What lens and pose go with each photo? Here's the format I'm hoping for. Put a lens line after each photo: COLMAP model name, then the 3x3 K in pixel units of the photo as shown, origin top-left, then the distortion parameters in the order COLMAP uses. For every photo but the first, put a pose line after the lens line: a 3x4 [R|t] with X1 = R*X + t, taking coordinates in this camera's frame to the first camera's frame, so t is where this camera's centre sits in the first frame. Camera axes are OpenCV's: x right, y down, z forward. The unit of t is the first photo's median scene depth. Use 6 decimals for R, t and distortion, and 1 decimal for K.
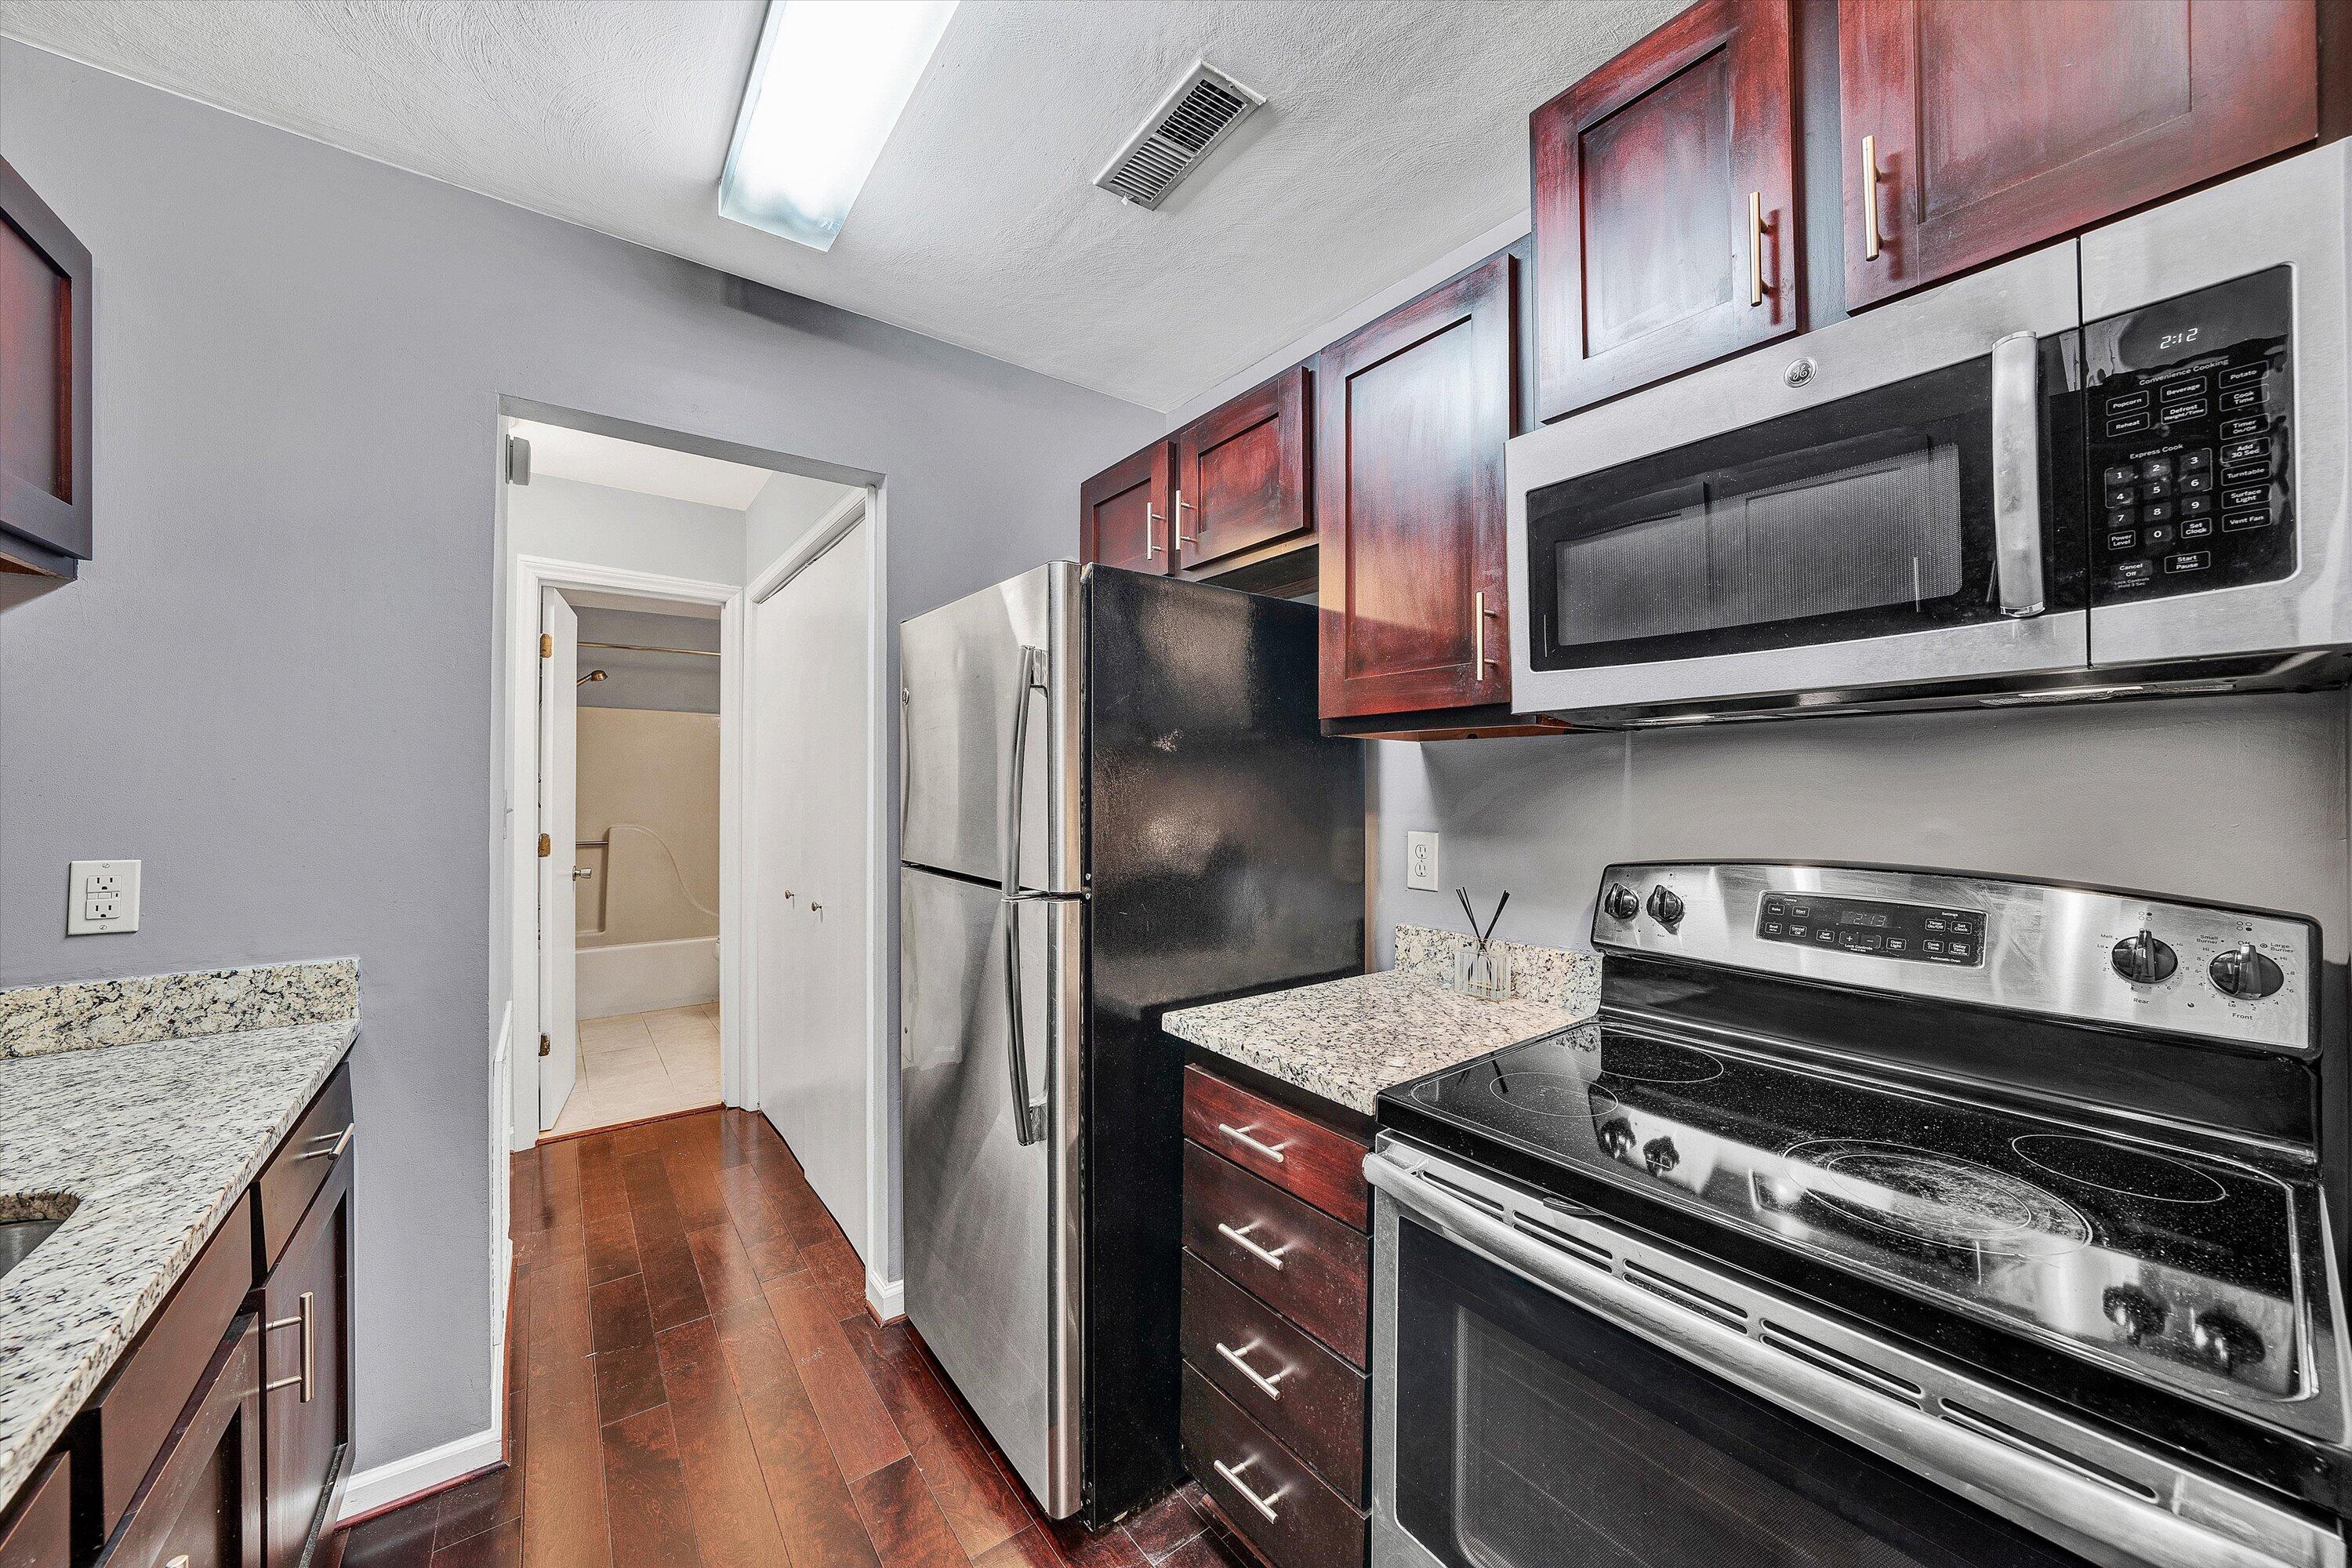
lens RADIAL K [[844.9, 0, 1201.6], [0, 844.9, 786.8], [0, 0, 1]] dist [-0.027142, 0.005442]
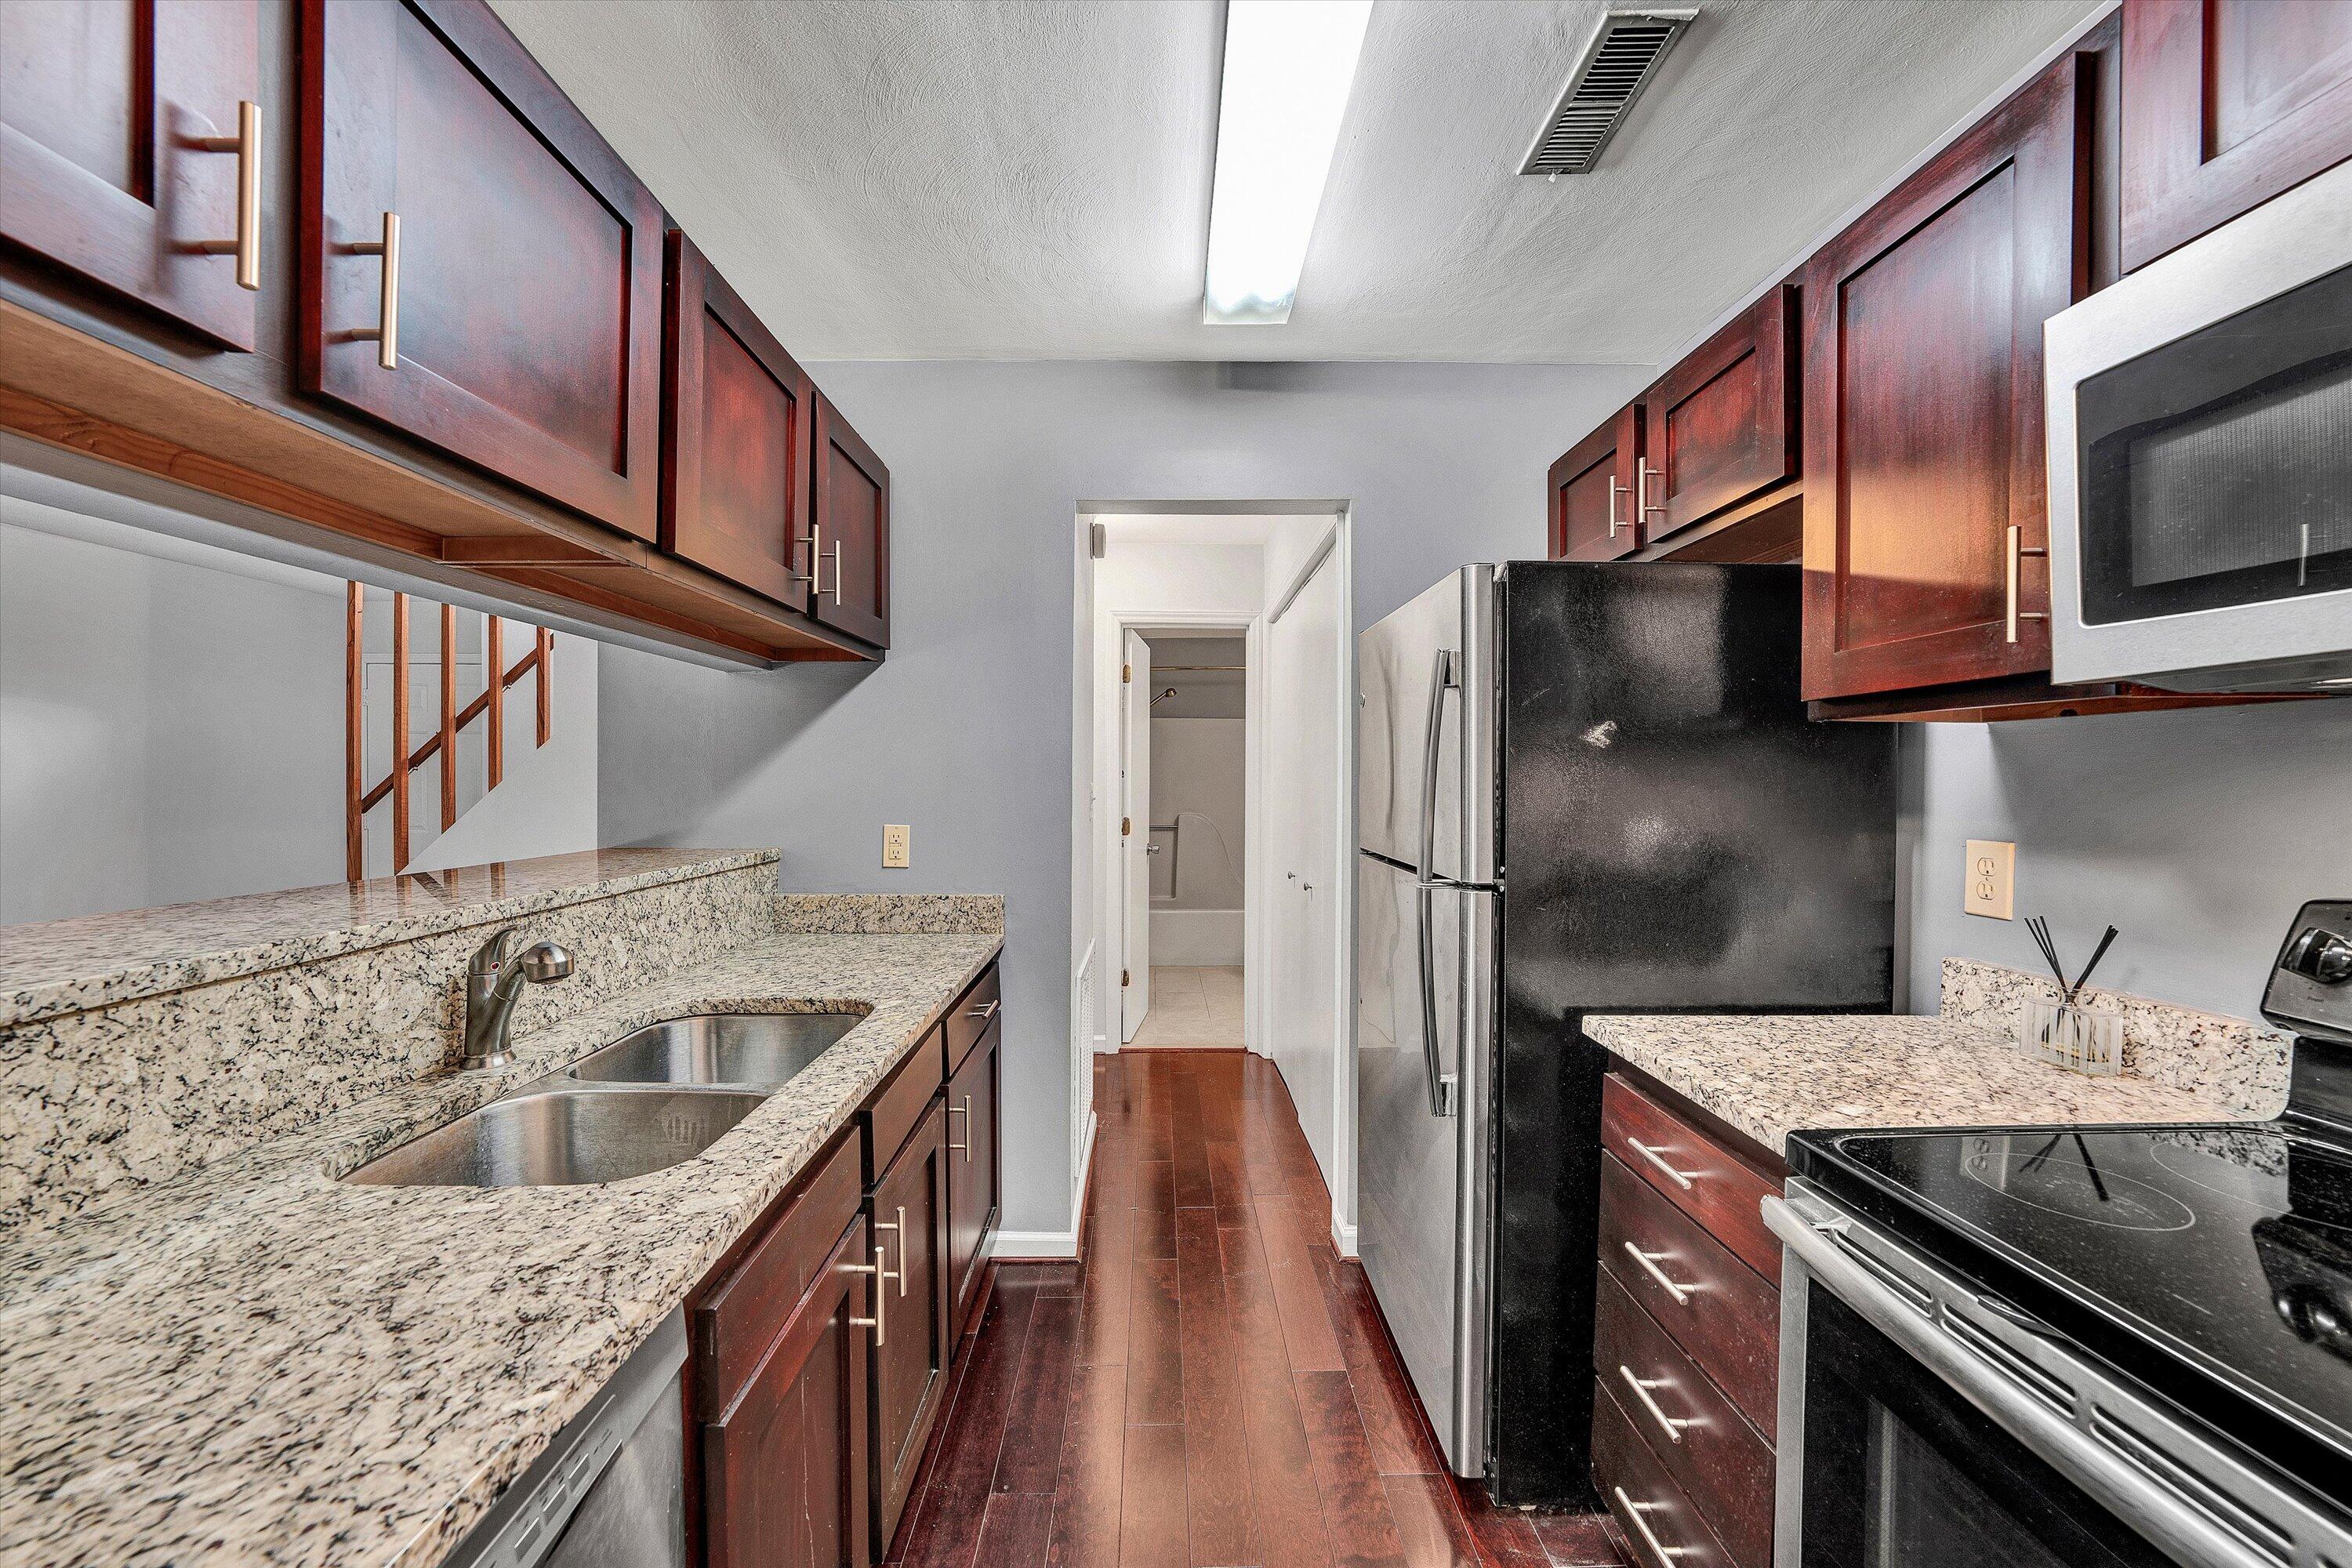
lens RADIAL K [[853.8, 0, 1174.7], [0, 853.8, 794.9], [0, 0, 1]] dist [-0.026791, 0.005255]
pose [[0.798964, 0.009527, -0.601303, 0.161497], [-0.000187, 0.999878, 0.015592, 0.000275], [0.601378, -0.012345, 0.798869, -0.056812]]
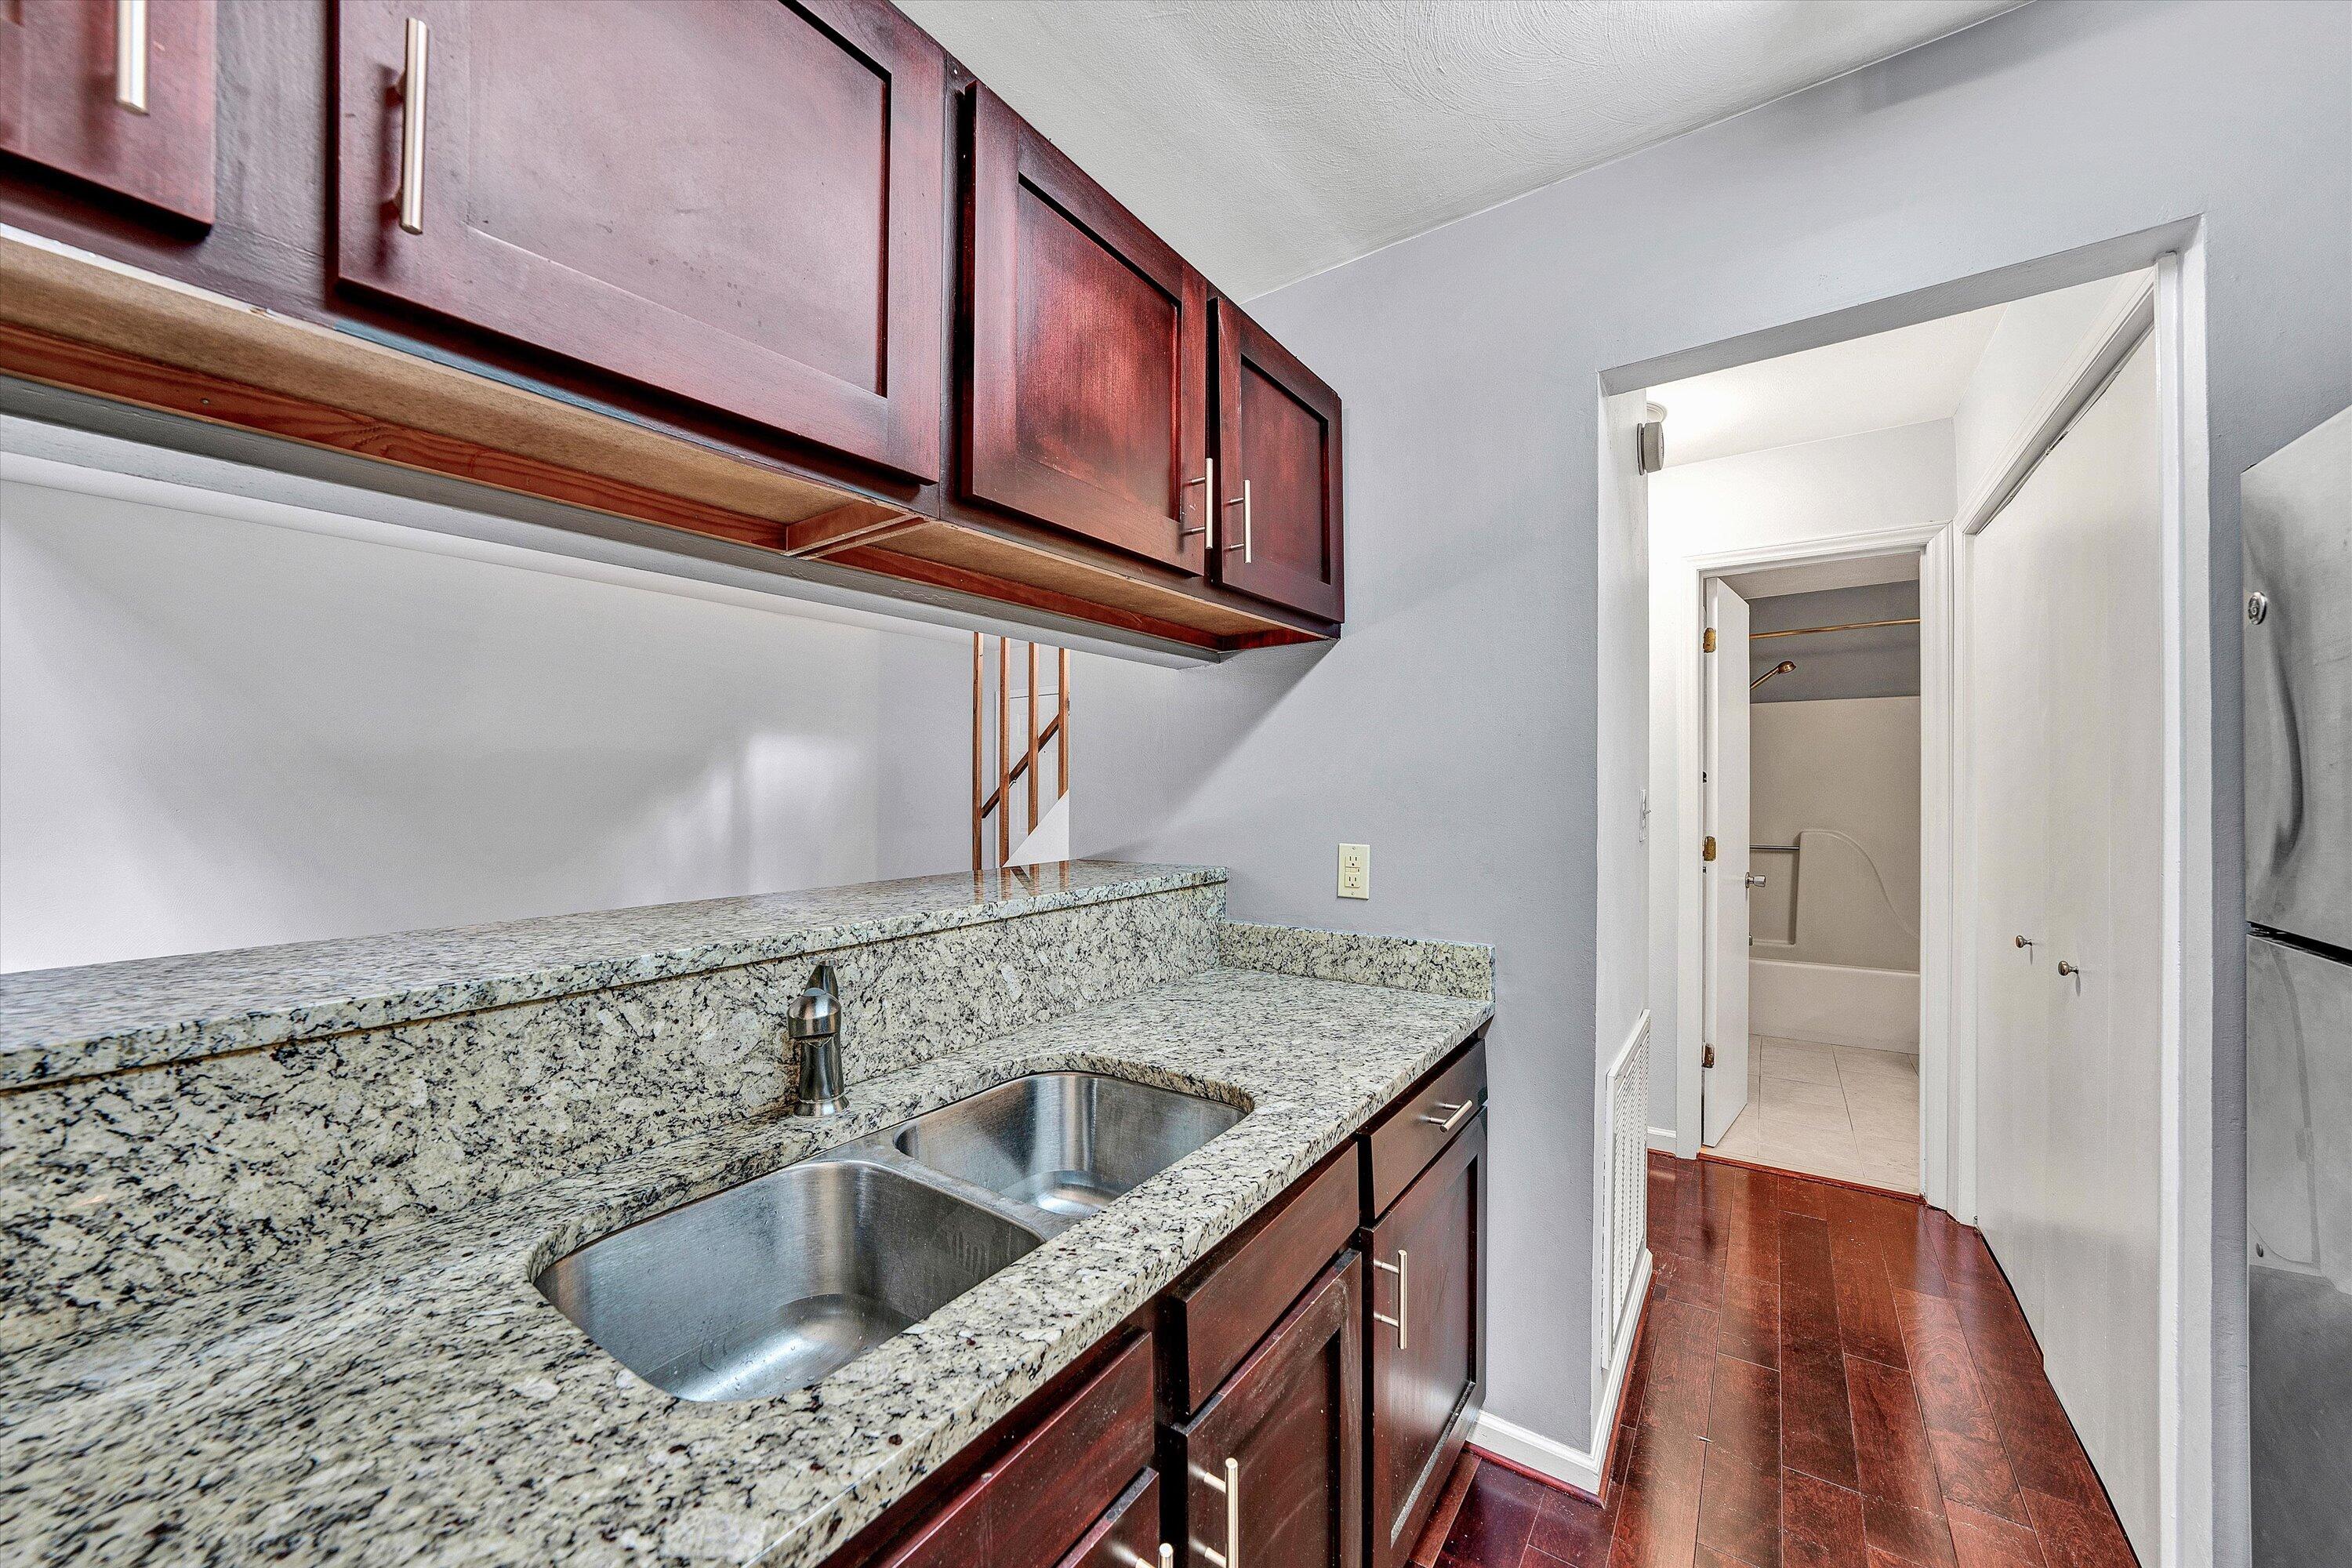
lens RADIAL K [[853.8, 0, 1174.7], [0, 853.8, 794.9], [0, 0, 1]] dist [-0.026791, 0.005255]
pose [[0.284495, 0.000637, -0.958677, -0.066894], [0.007073, 0.999971, 0.002763, 0.002737], [0.958651, -0.007566, 0.284482, 0.272361]]
